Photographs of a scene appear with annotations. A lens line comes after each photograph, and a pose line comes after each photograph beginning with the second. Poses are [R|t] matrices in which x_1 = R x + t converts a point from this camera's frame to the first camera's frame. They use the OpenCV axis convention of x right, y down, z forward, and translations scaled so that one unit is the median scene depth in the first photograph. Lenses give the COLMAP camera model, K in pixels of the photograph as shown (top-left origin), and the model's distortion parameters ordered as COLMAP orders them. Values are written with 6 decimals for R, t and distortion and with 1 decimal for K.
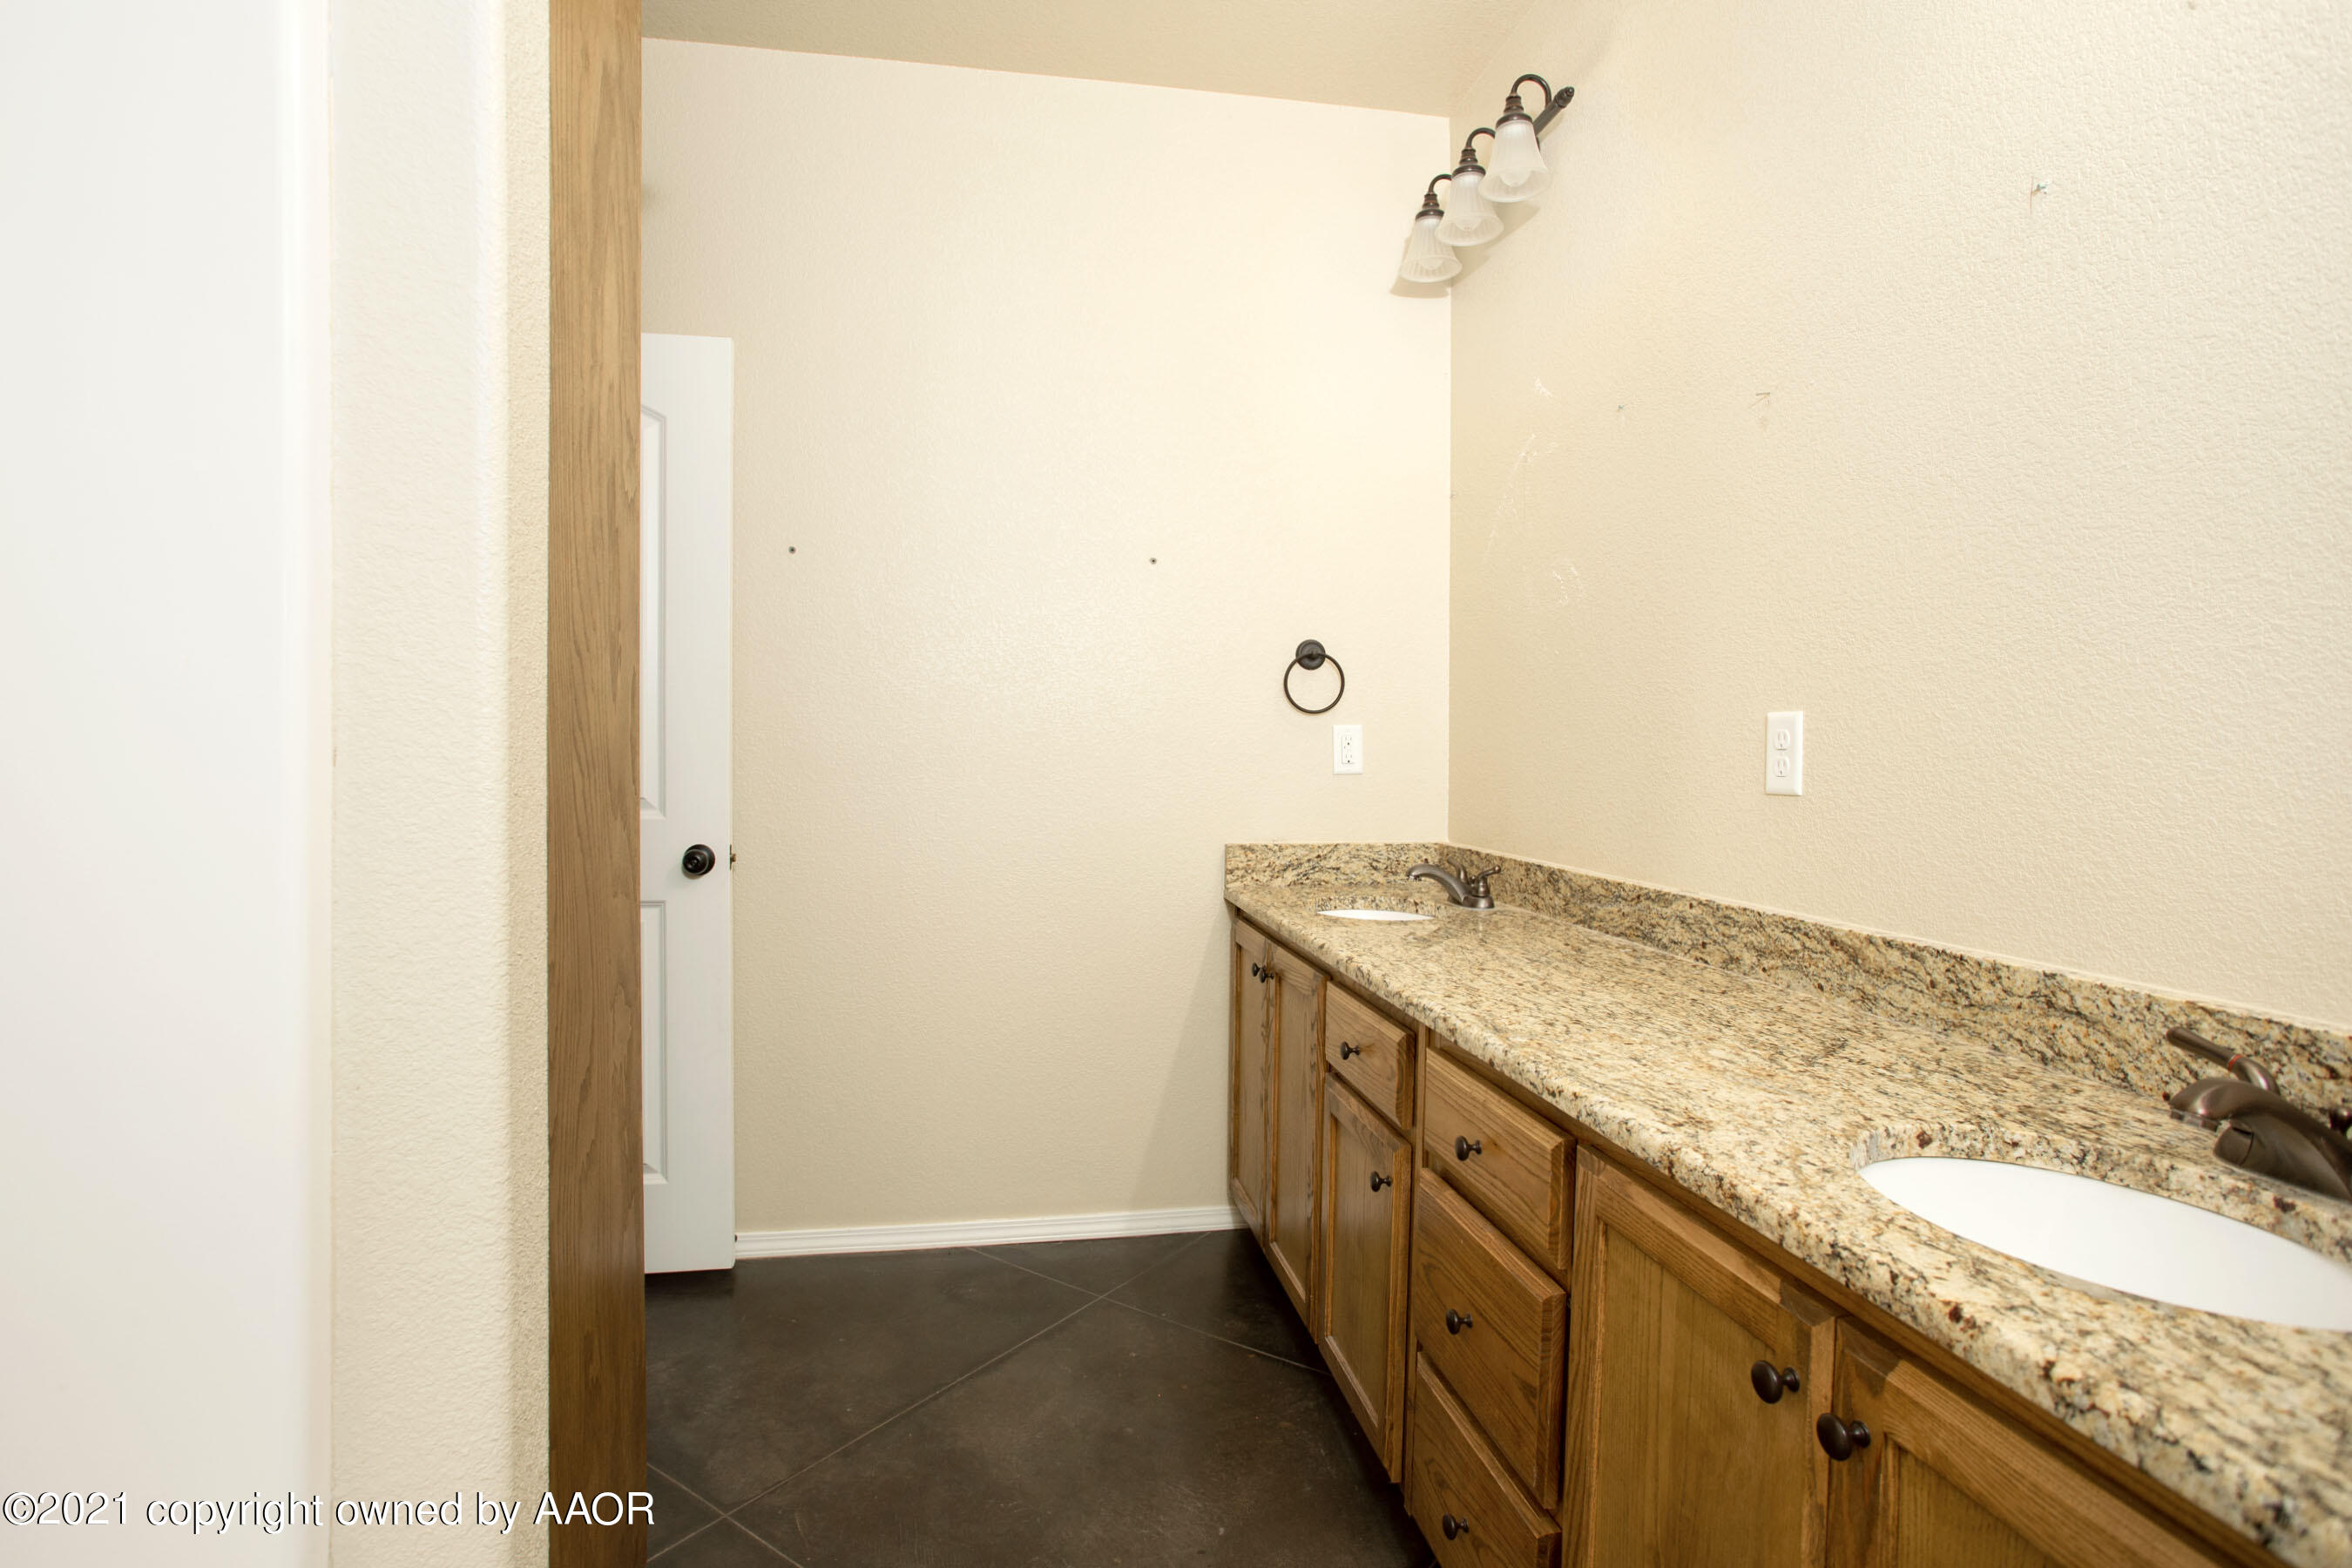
lens RADIAL K [[1213.5, 0, 1170.6], [0, 1213.5, 781.8], [0, 0, 1]] dist [-0.024530, 0.002940]
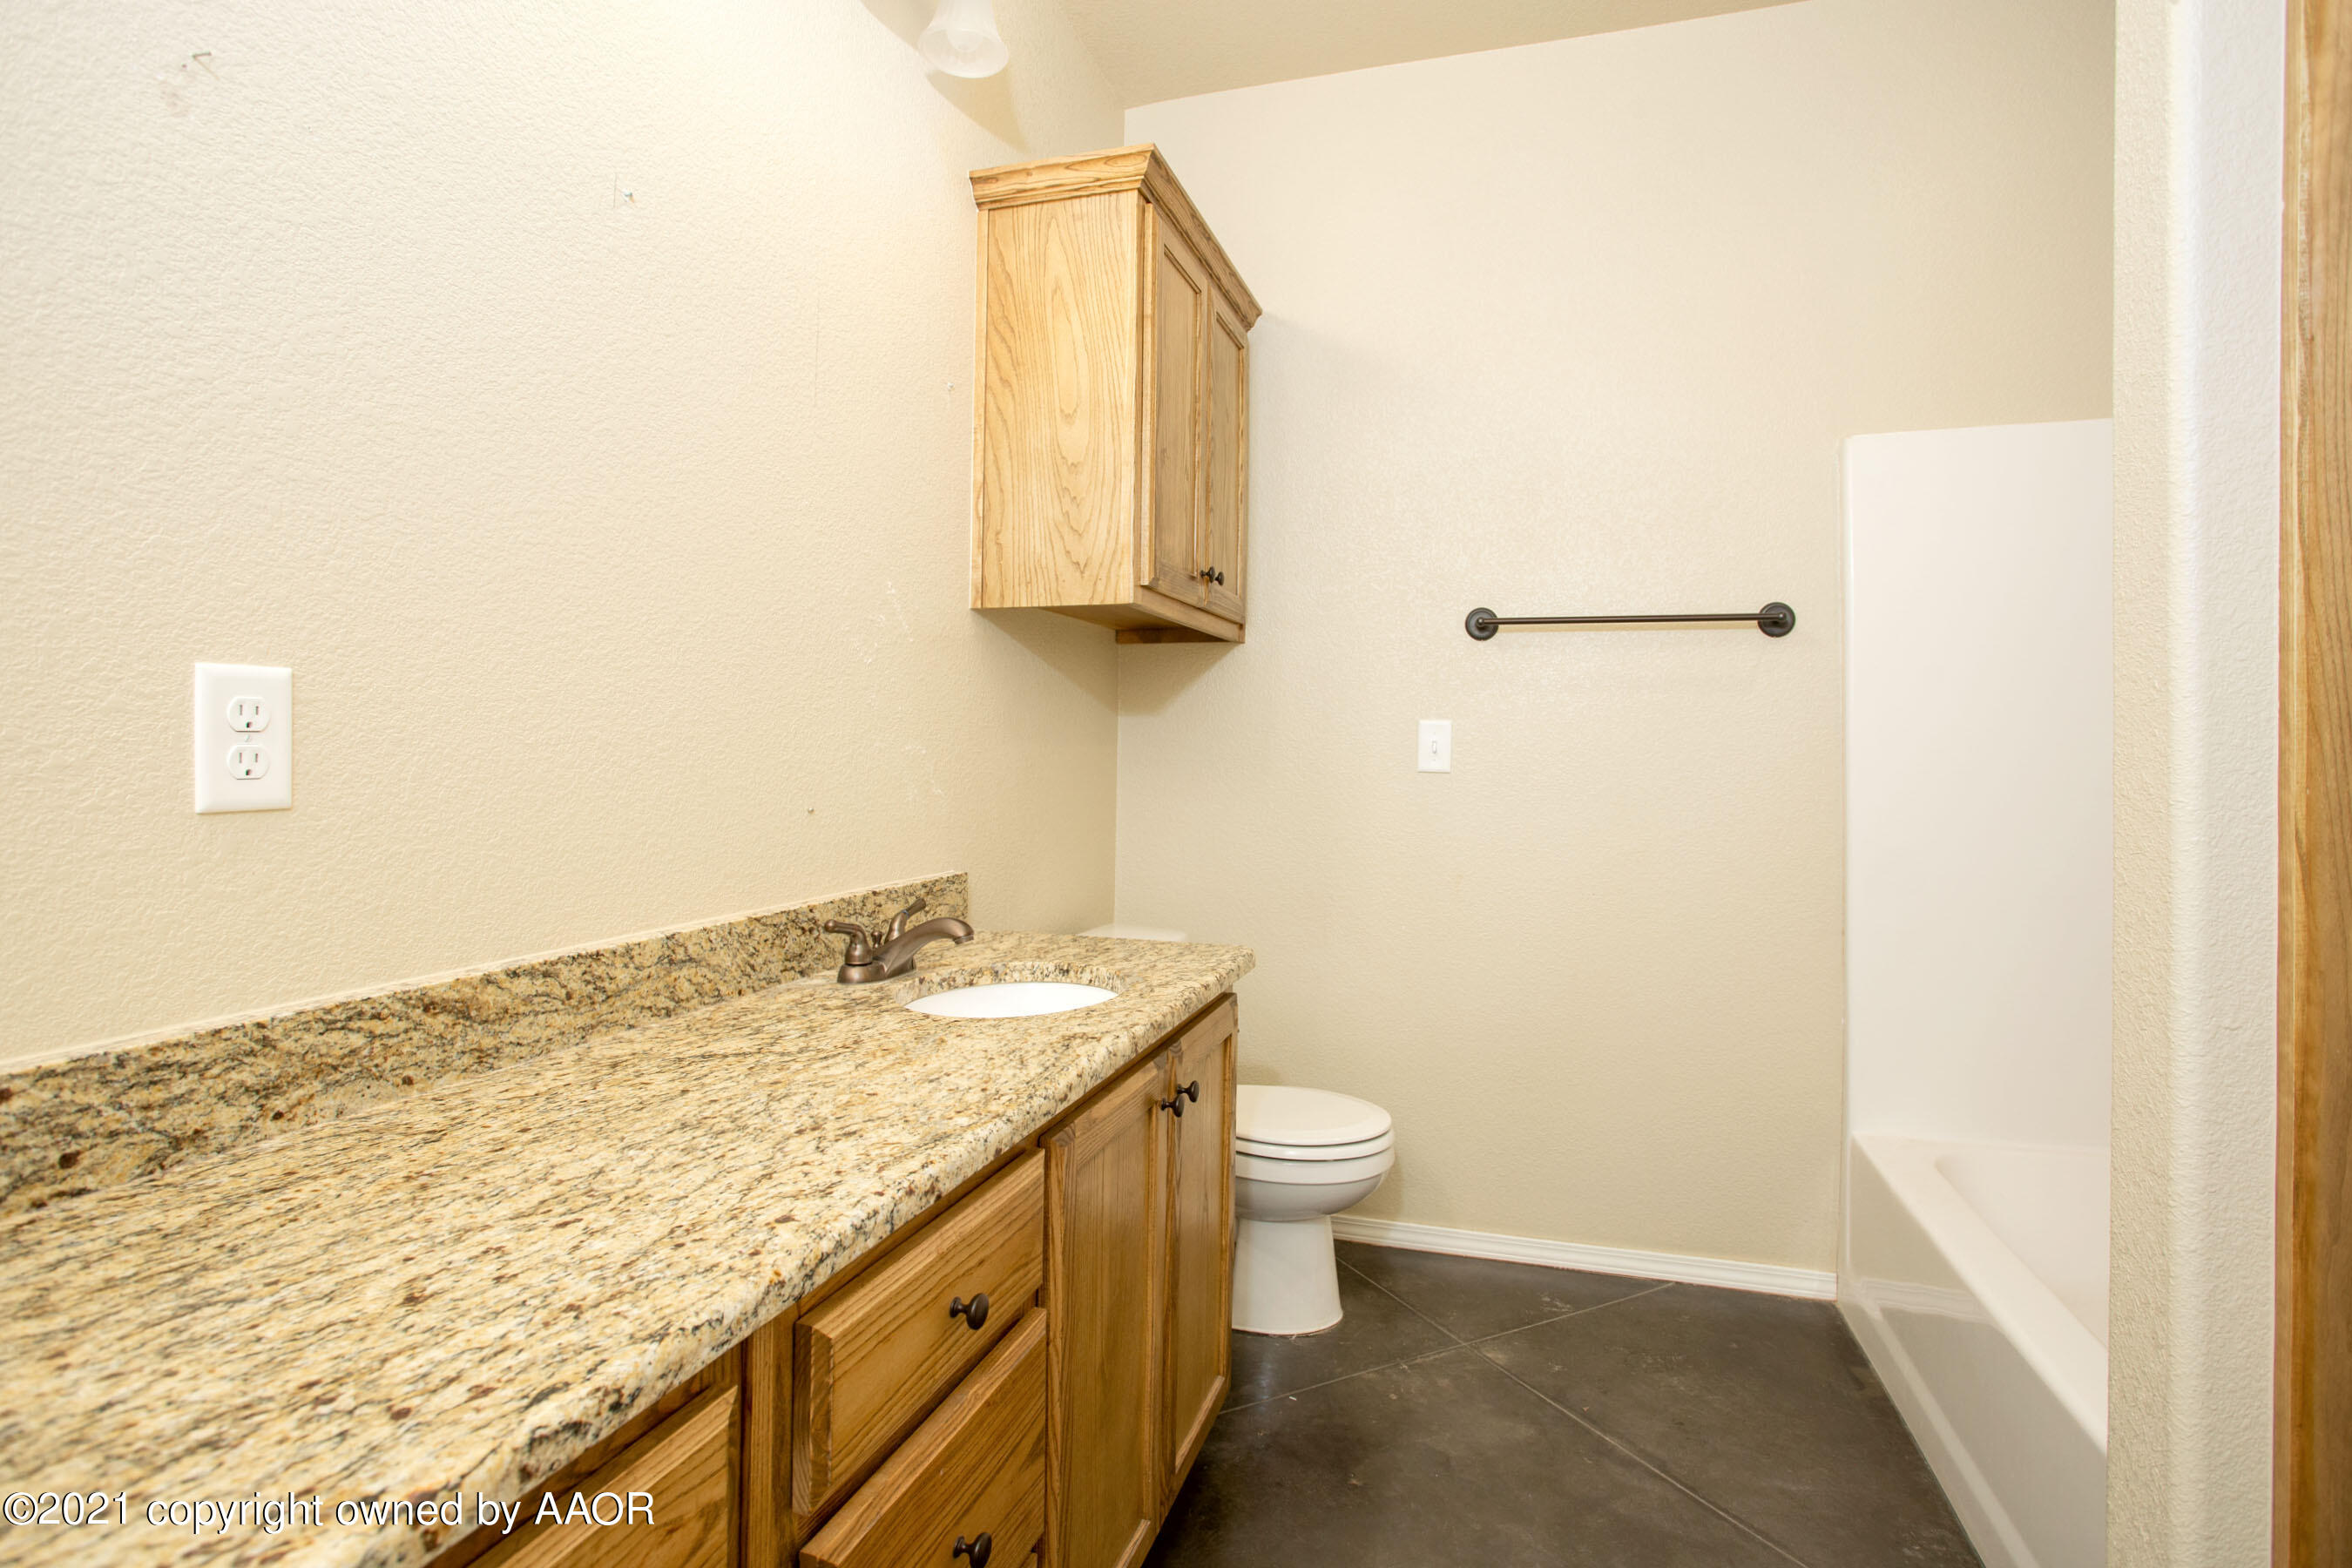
lens RADIAL K [[1213.5, 0, 1175.1], [0, 1213.5, 770.4], [0, 0, 1]] dist [-0.024530, 0.002940]
pose [[-0.897195, -0.025570, 0.440893, -0.161420], [-0.004167, 0.998768, 0.049443, -0.045150], [-0.441614, 0.042523, -0.896197, 1.506953]]
